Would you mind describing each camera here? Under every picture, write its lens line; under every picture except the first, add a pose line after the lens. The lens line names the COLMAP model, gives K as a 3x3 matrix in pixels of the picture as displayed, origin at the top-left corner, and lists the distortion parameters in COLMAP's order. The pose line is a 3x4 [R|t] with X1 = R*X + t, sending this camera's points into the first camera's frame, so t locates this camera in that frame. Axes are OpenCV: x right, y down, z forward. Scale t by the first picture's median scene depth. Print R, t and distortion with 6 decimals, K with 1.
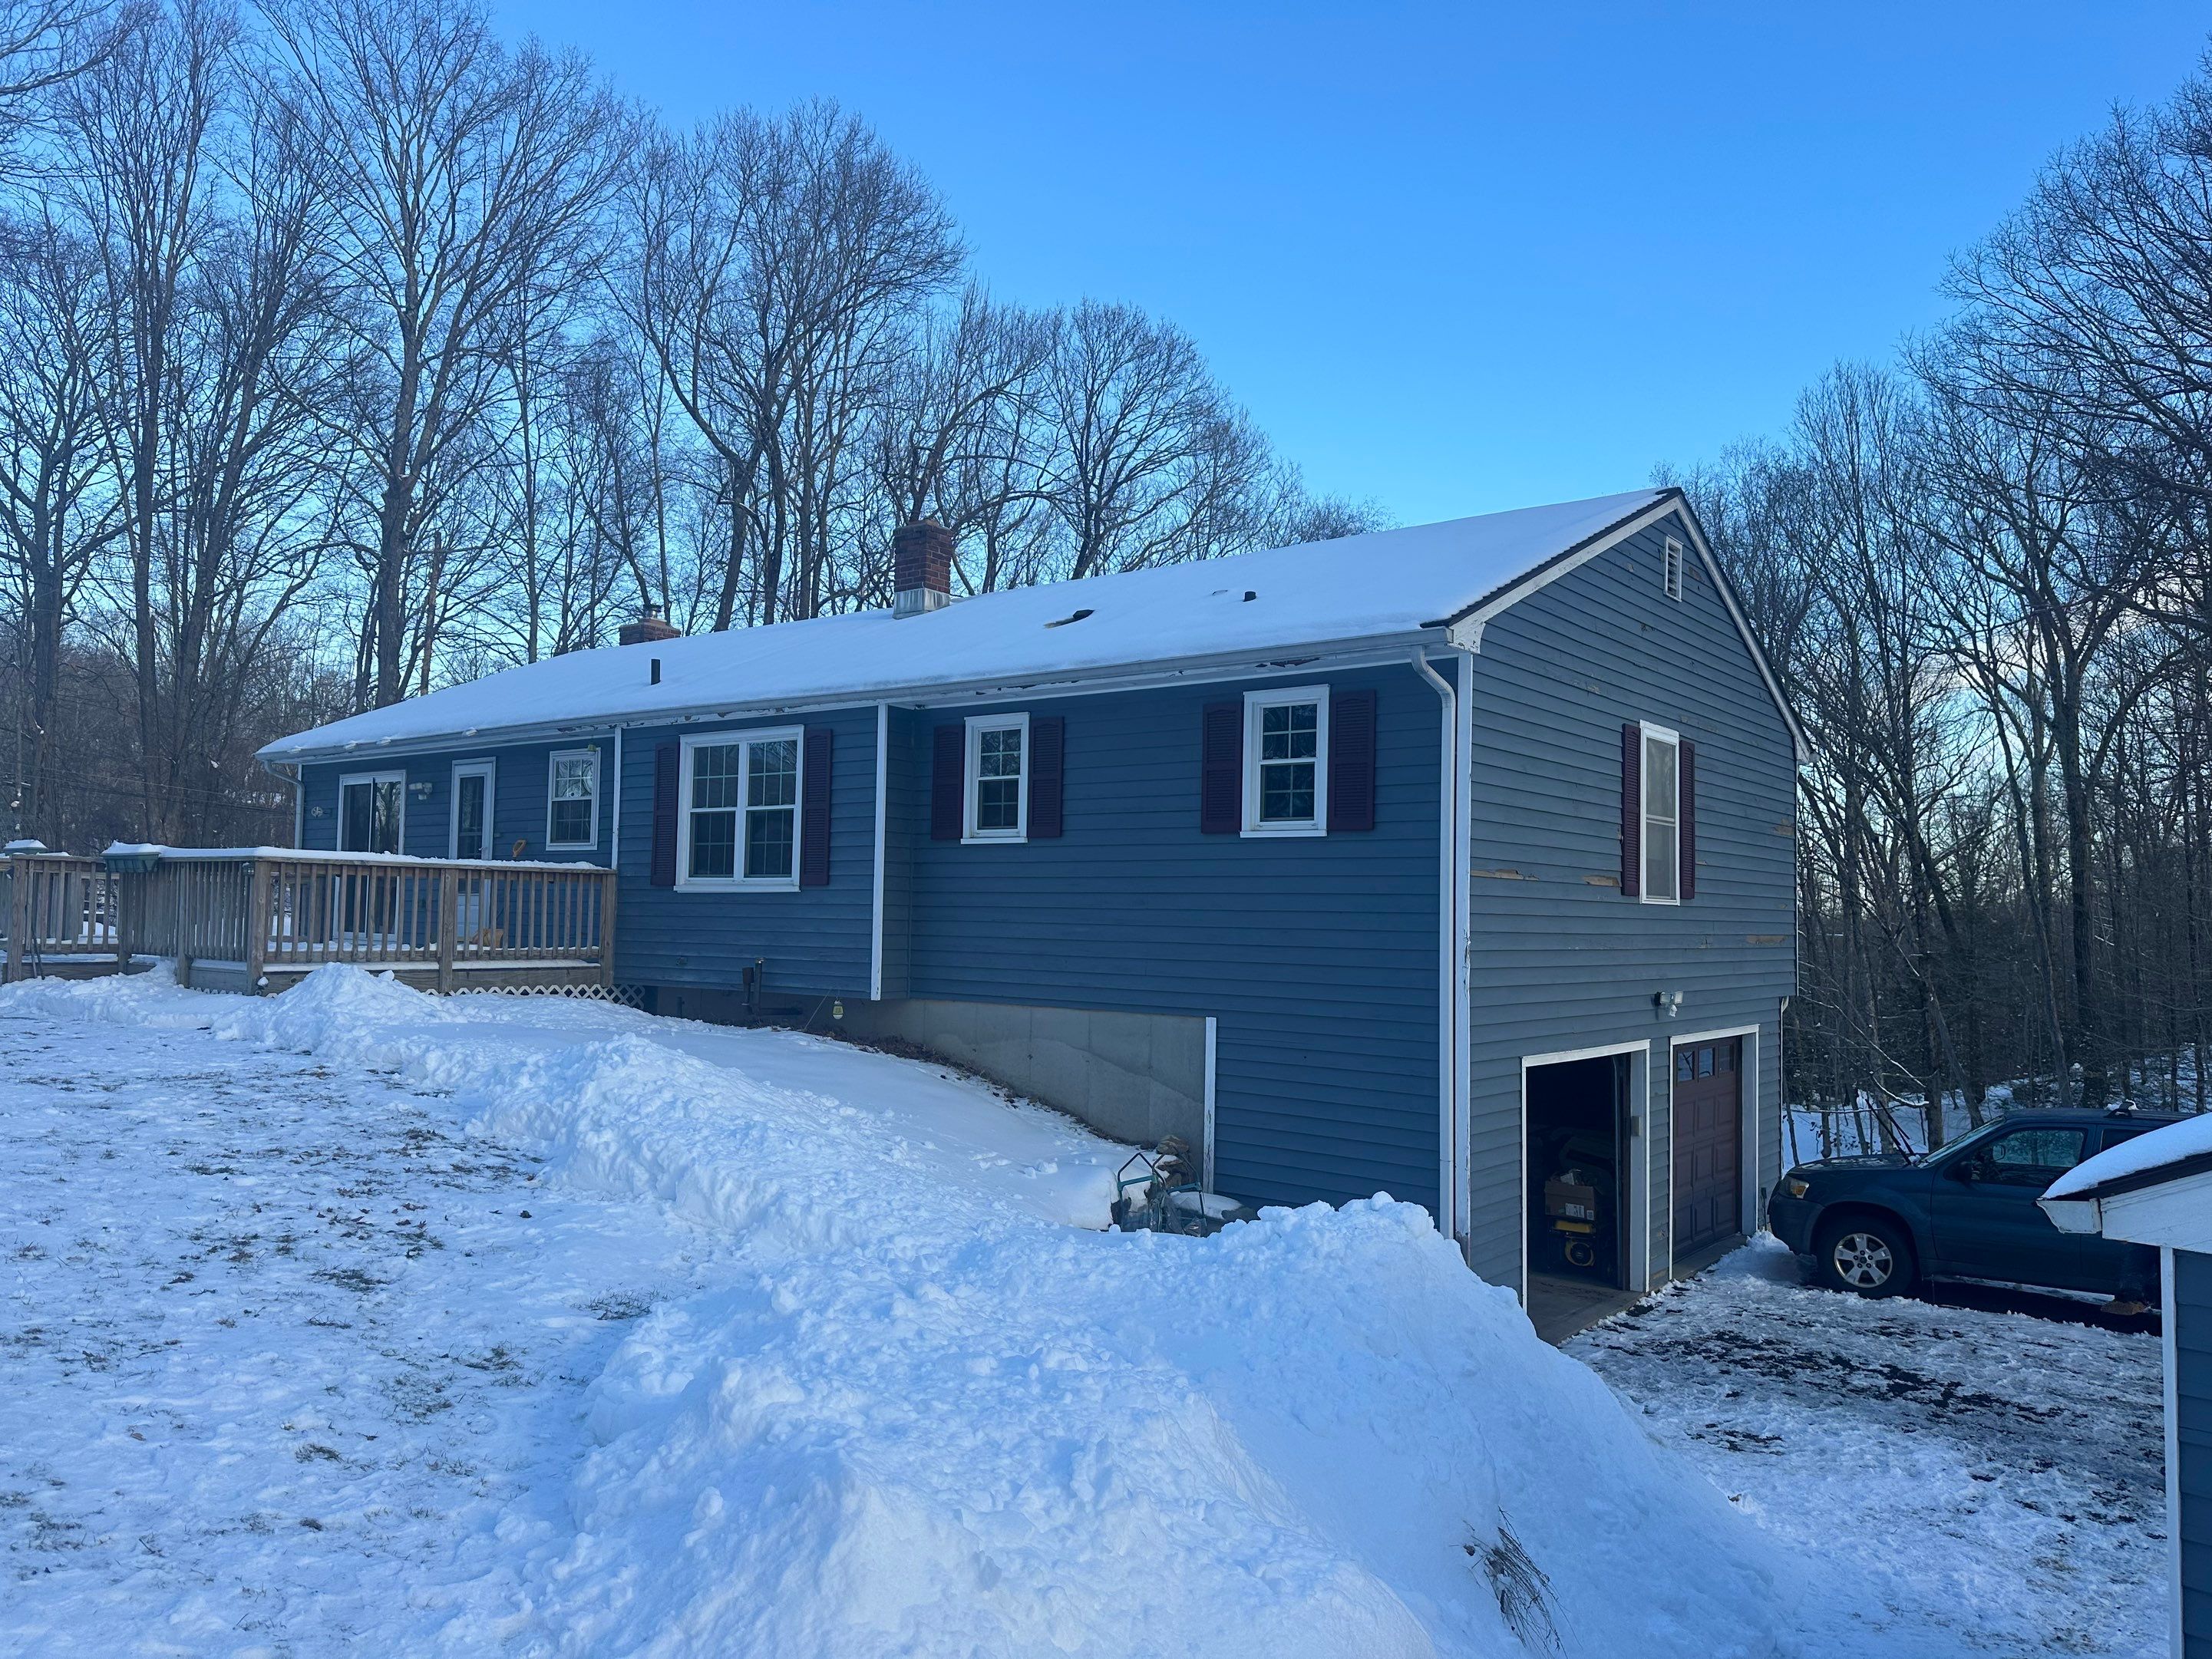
lens RADIAL K [[1606.3, 0, 1102.3], [0, 1606.3, 801.8], [0, 0, 1]] dist [0.051324, -0.053508]
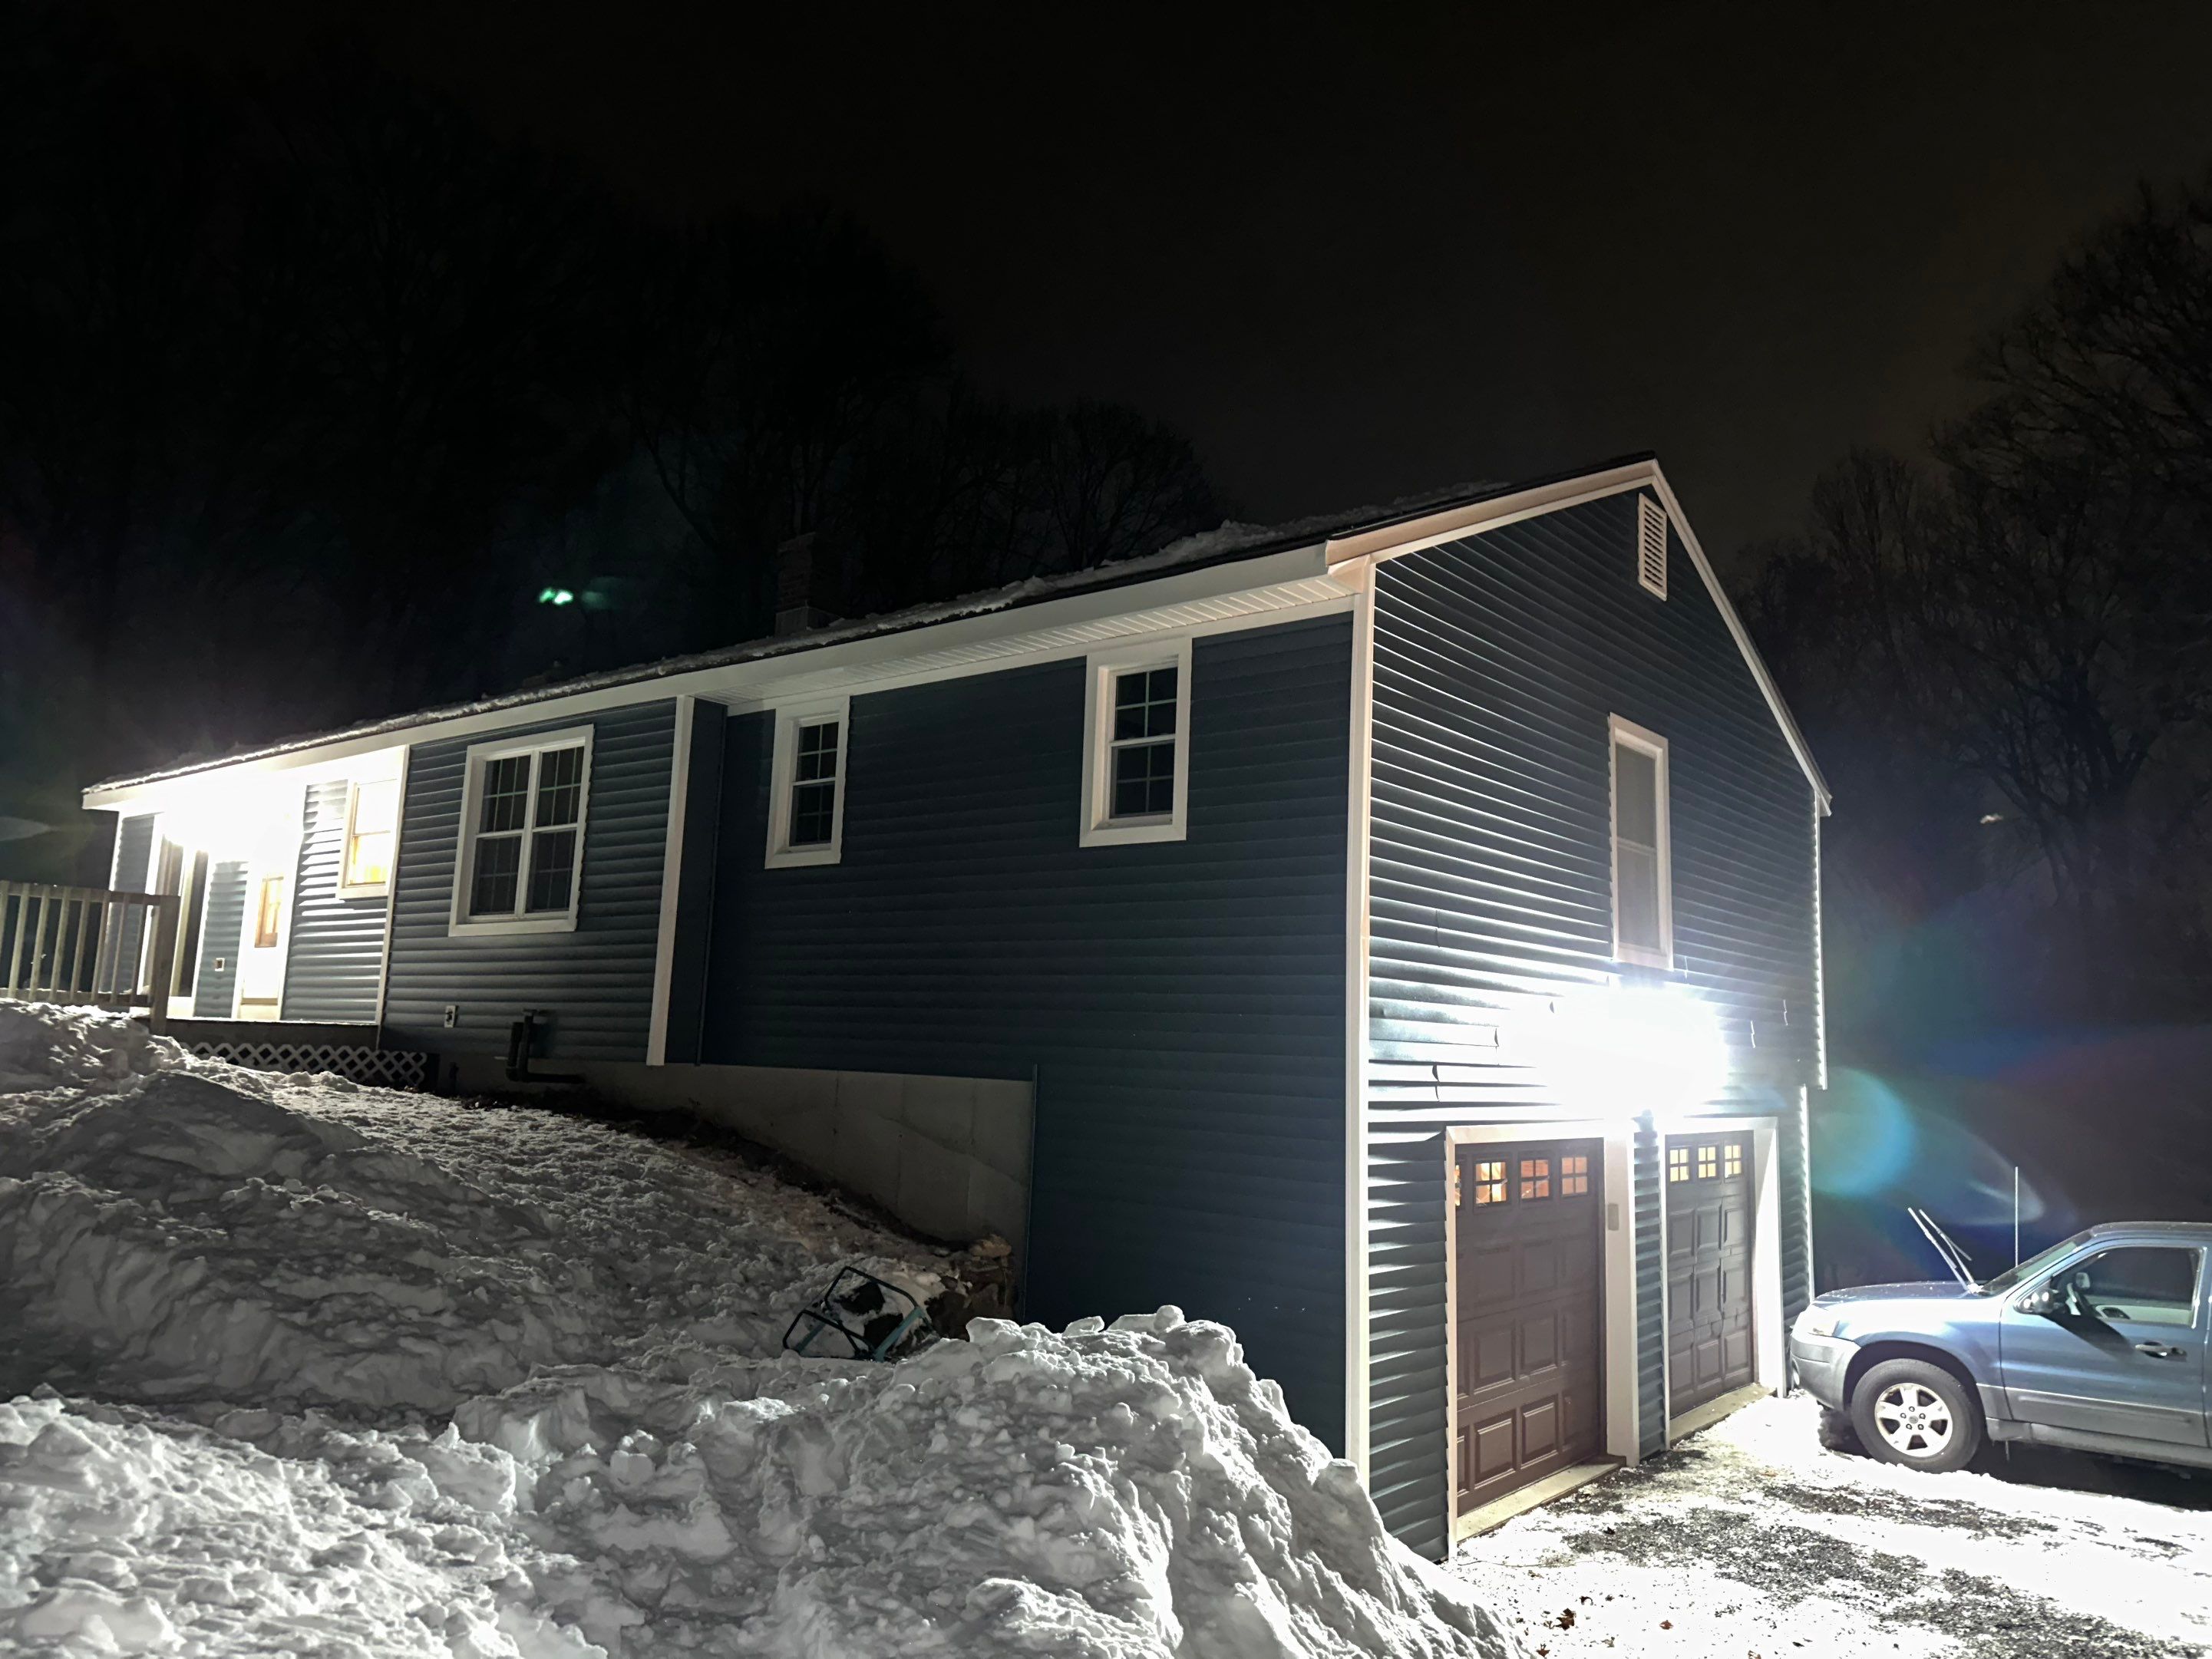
lens RADIAL K [[1606.3, 0, 1094.2], [0, 1606.3, 775.0], [0, 0, 1]] dist [0.051324, -0.053508]
pose [[0.999697, 0.010416, -0.022321, 0.301457], [-0.012545, 0.995158, -0.097487, 0.186000], [0.021198, 0.097737, 0.994986, 0.619341]]
